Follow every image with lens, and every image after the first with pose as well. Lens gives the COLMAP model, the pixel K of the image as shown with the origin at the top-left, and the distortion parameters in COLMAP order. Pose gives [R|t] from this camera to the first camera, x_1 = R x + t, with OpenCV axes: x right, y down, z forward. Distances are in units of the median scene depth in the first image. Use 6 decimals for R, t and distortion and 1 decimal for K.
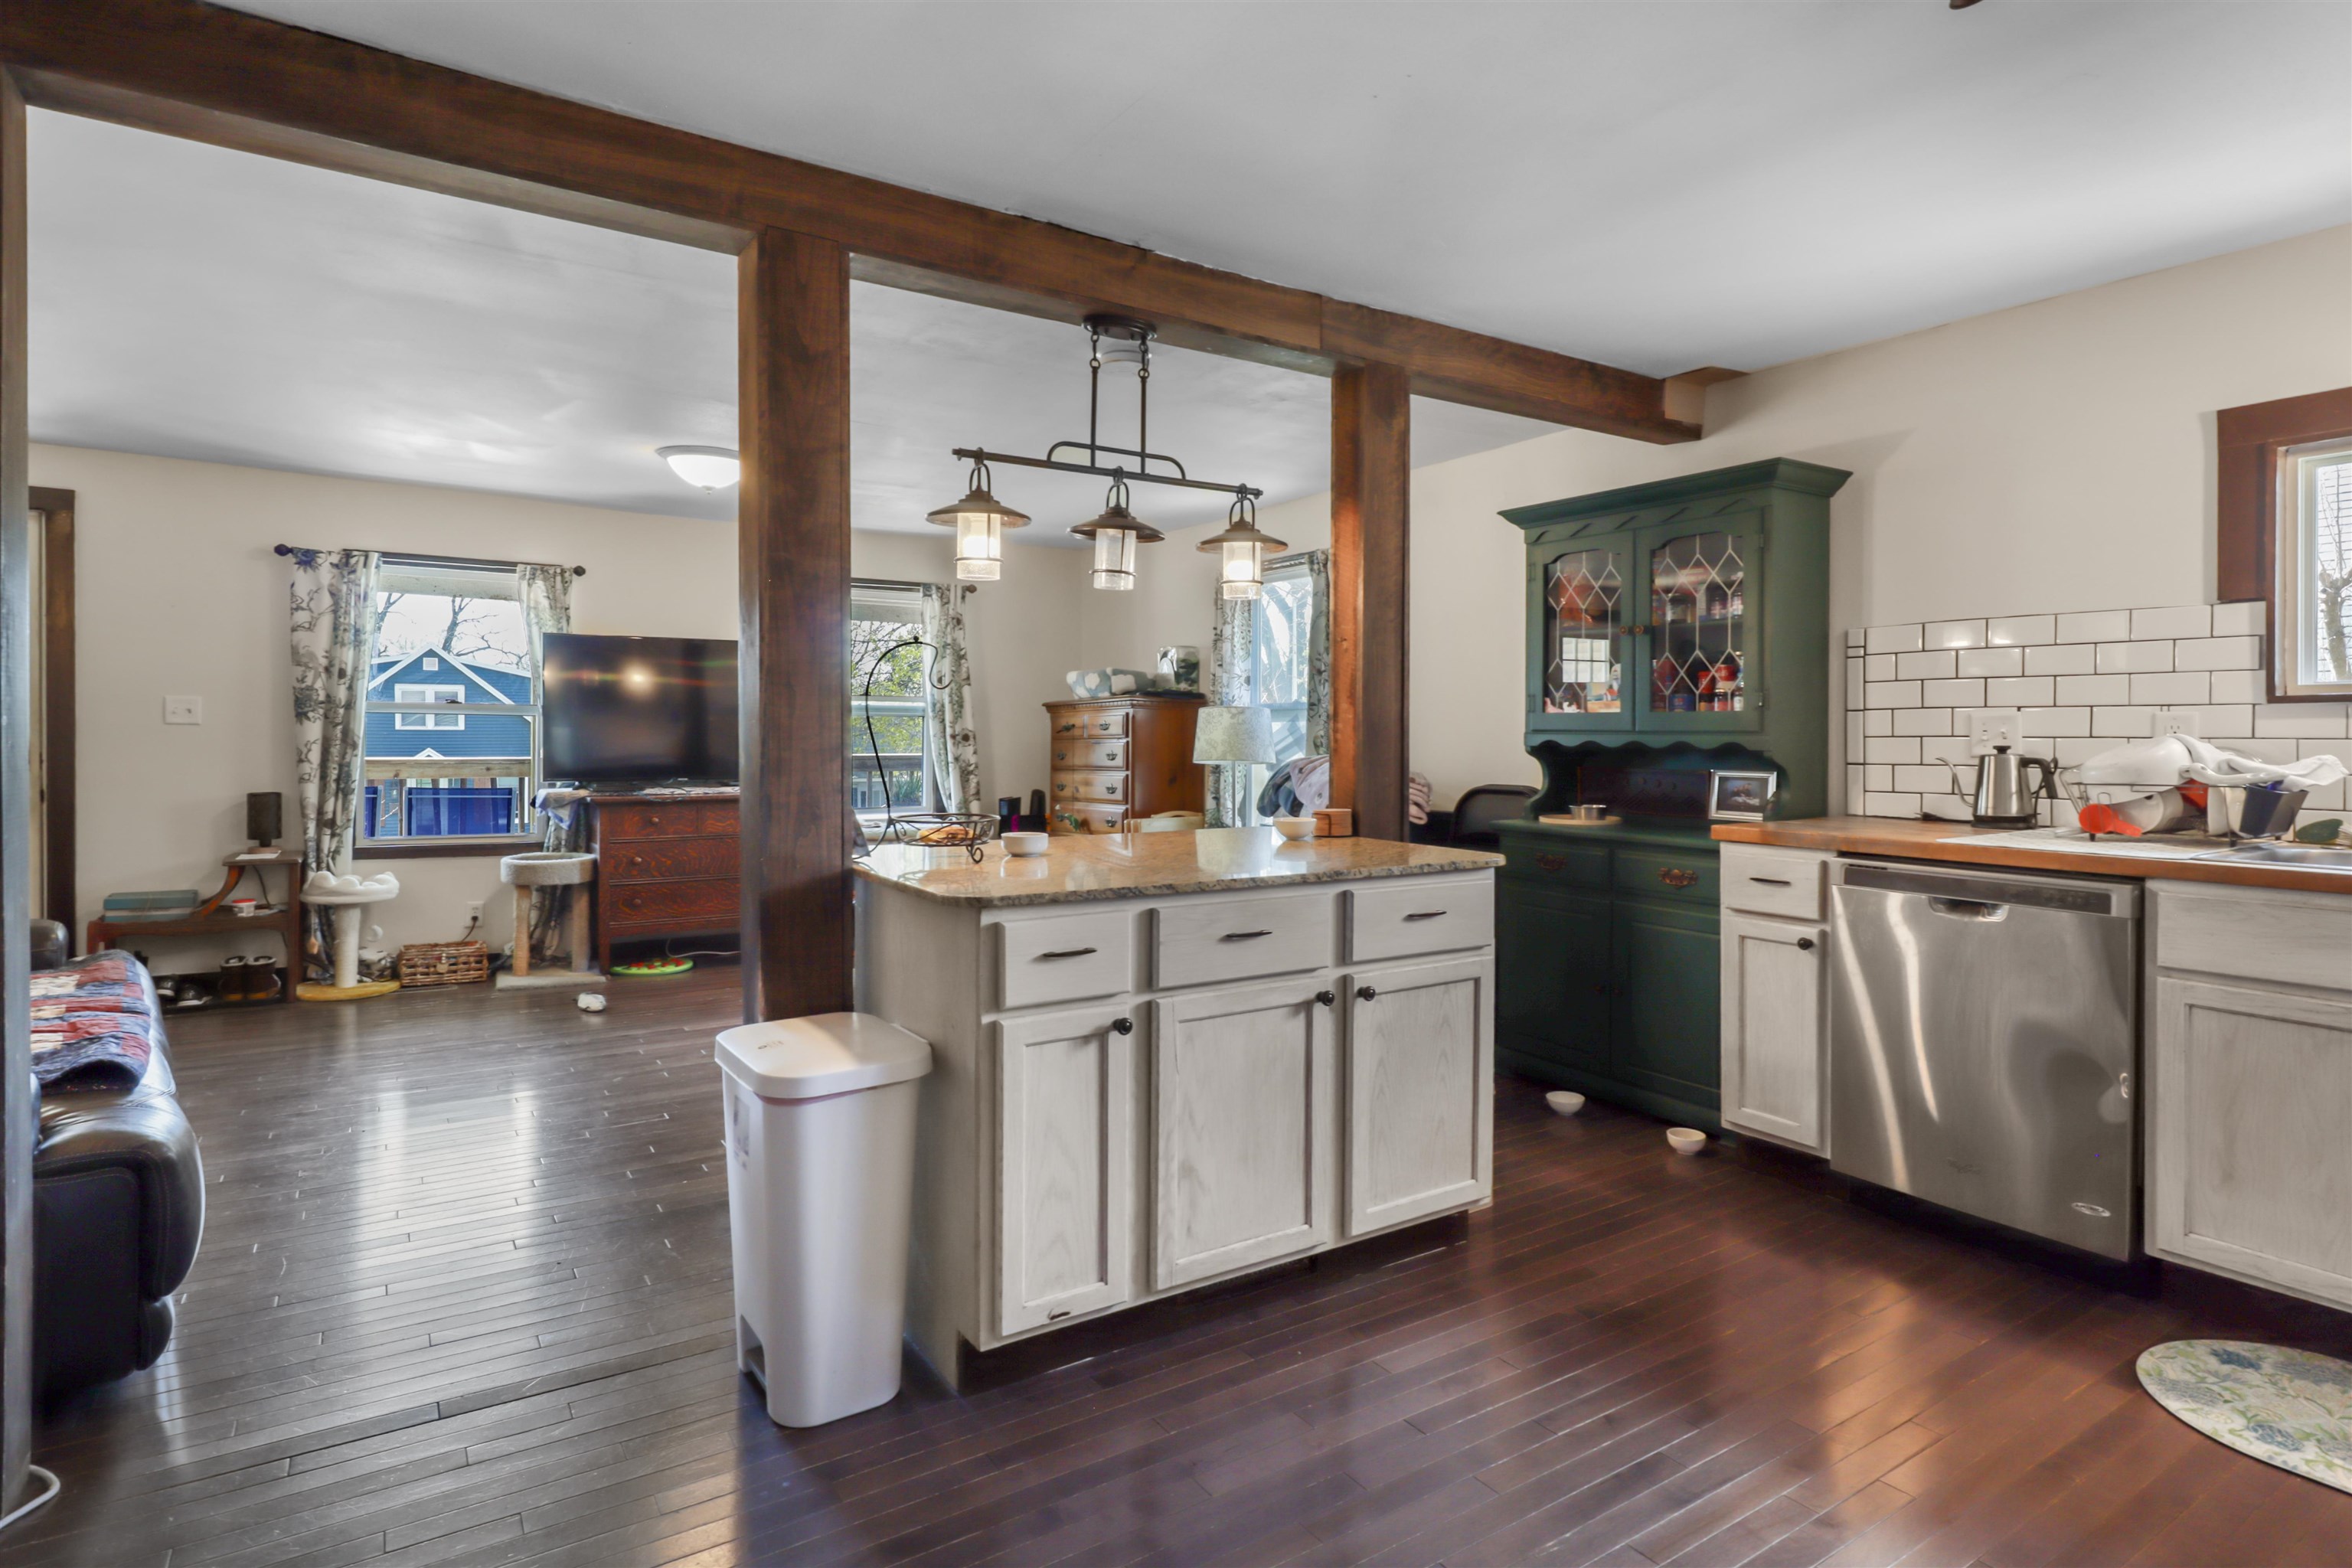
lens RADIAL K [[1206.6, 0, 1182.5], [0, 1206.6, 738.3], [0, 0, 1]] dist [-0.004505, -0.000038]
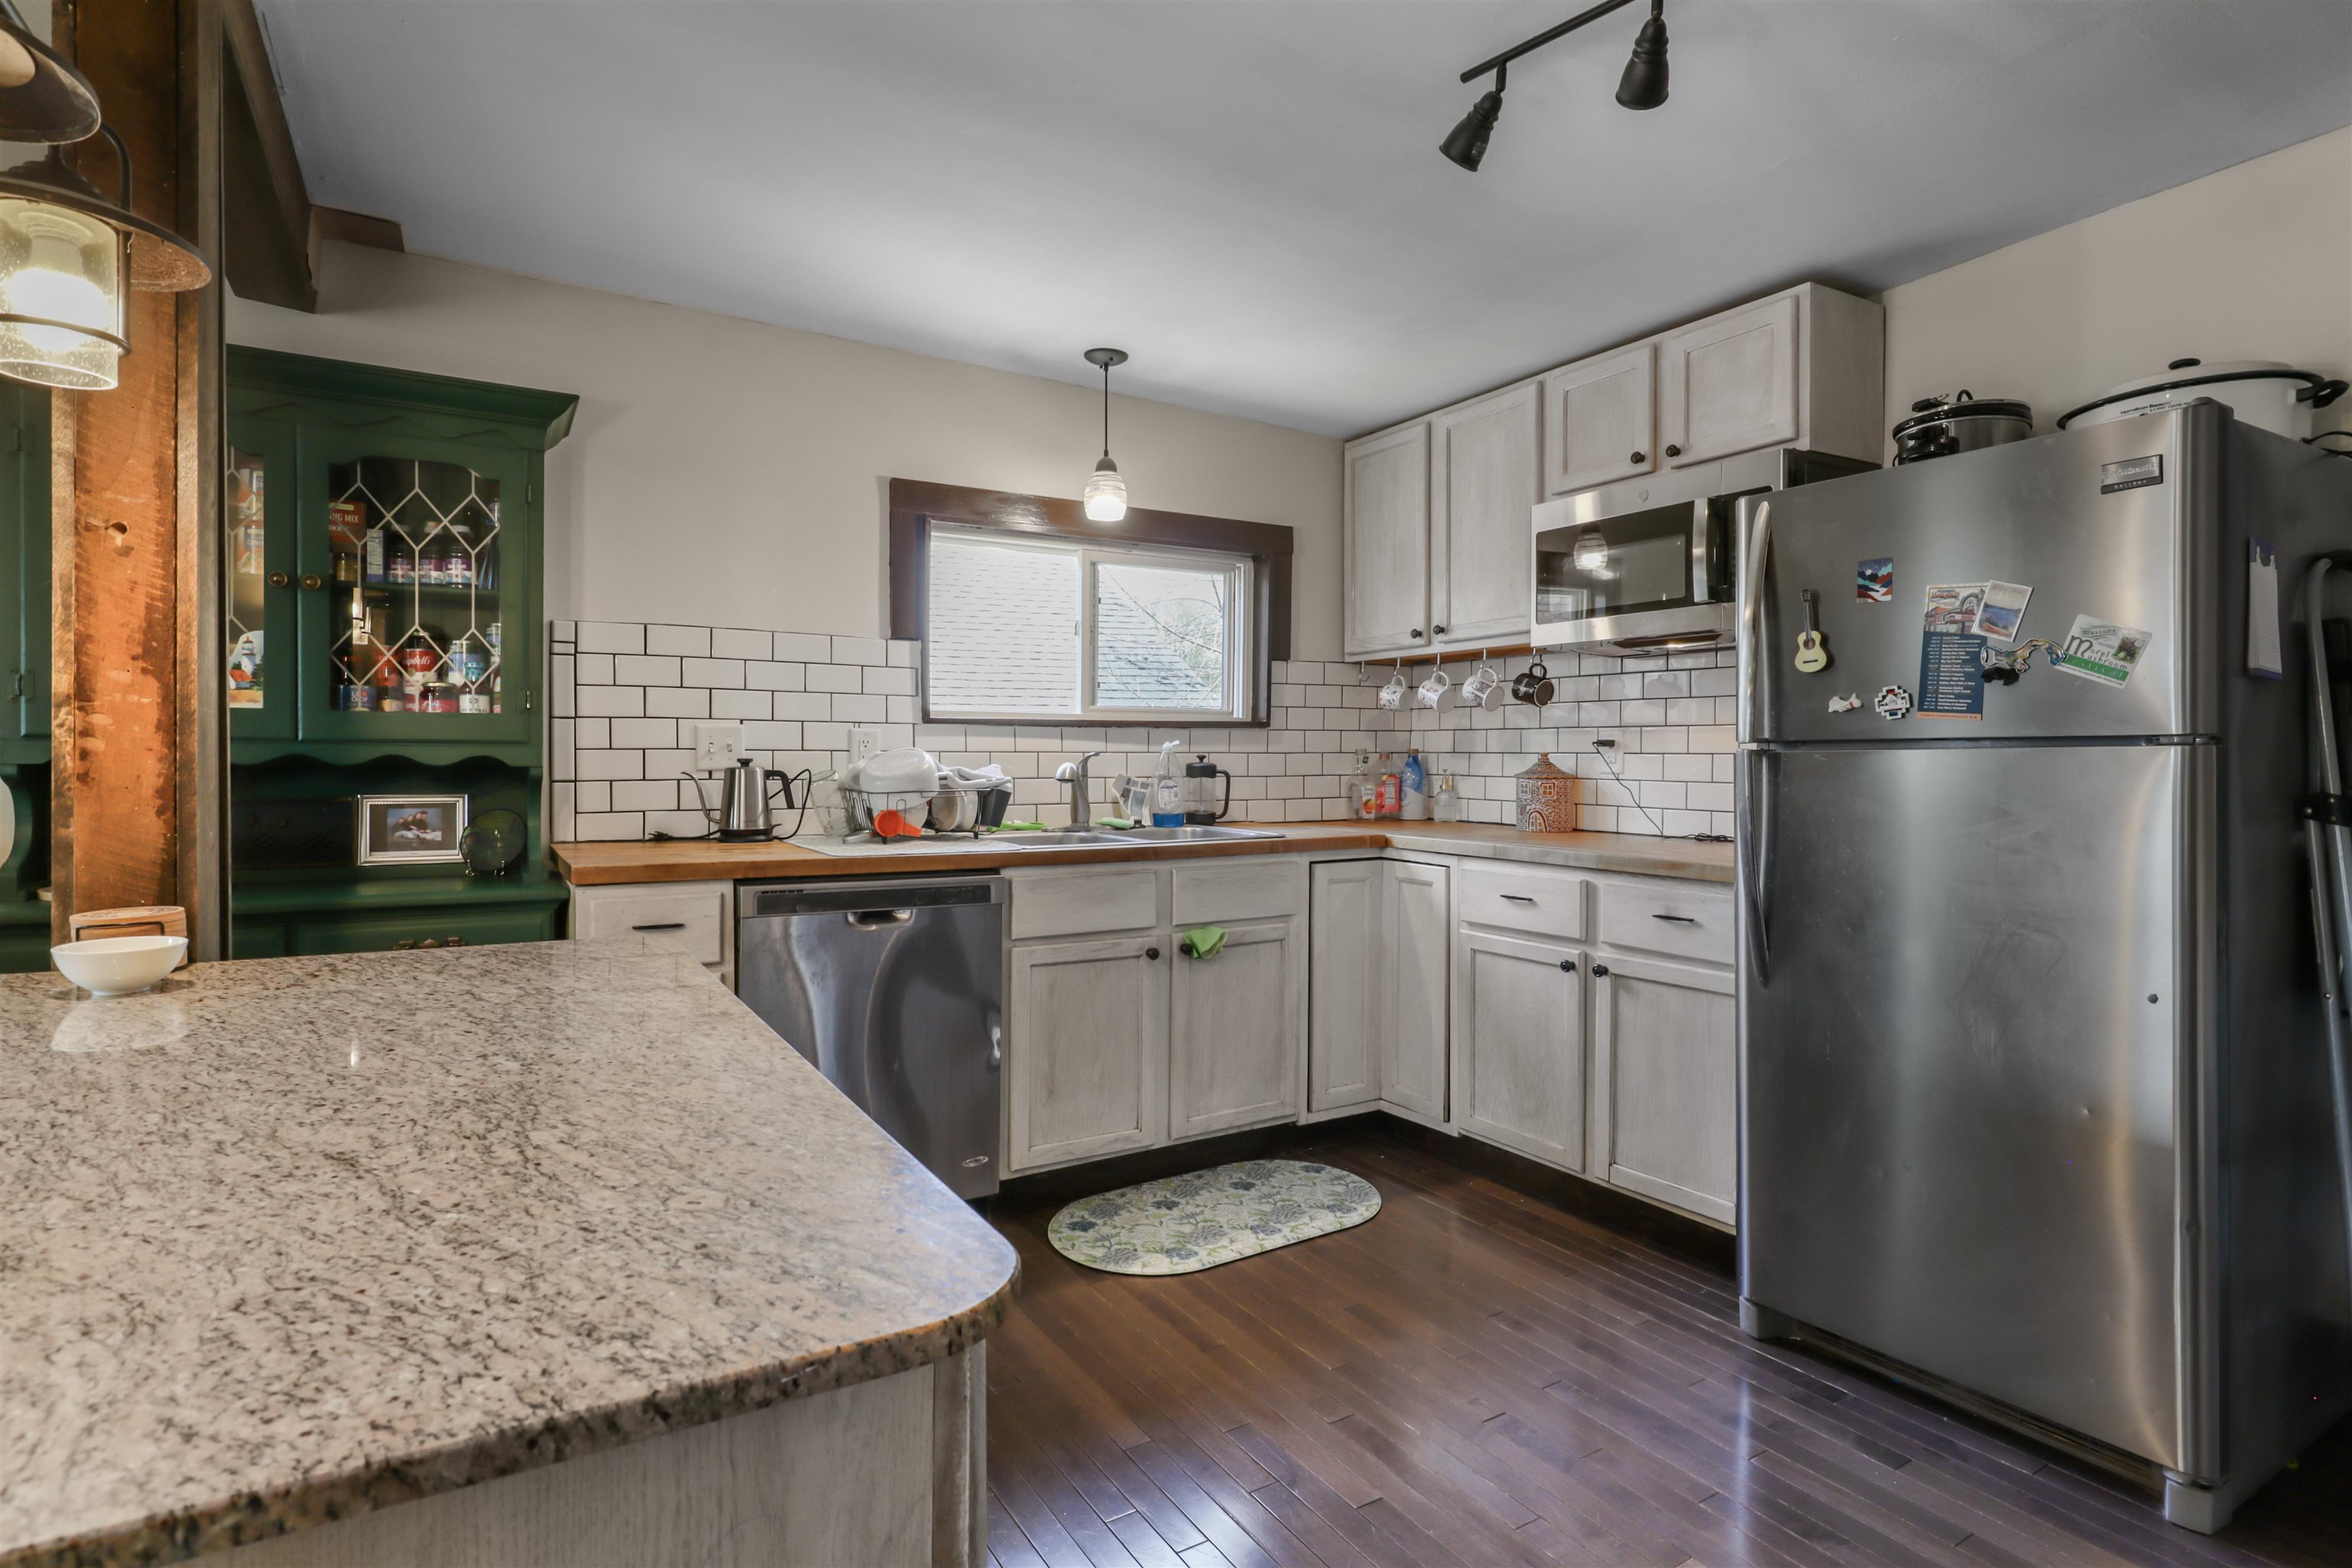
lens RADIAL K [[1206.6, 0, 1174.2], [0, 1206.6, 775.9], [0, 0, 1]] dist [-0.004505, -0.000038]
pose [[0.032316, -0.018457, 0.999307, -0.359218], [-0.001467, 0.999828, 0.018514, 0.001780], [-0.999477, -0.002064, 0.032284, 0.724288]]
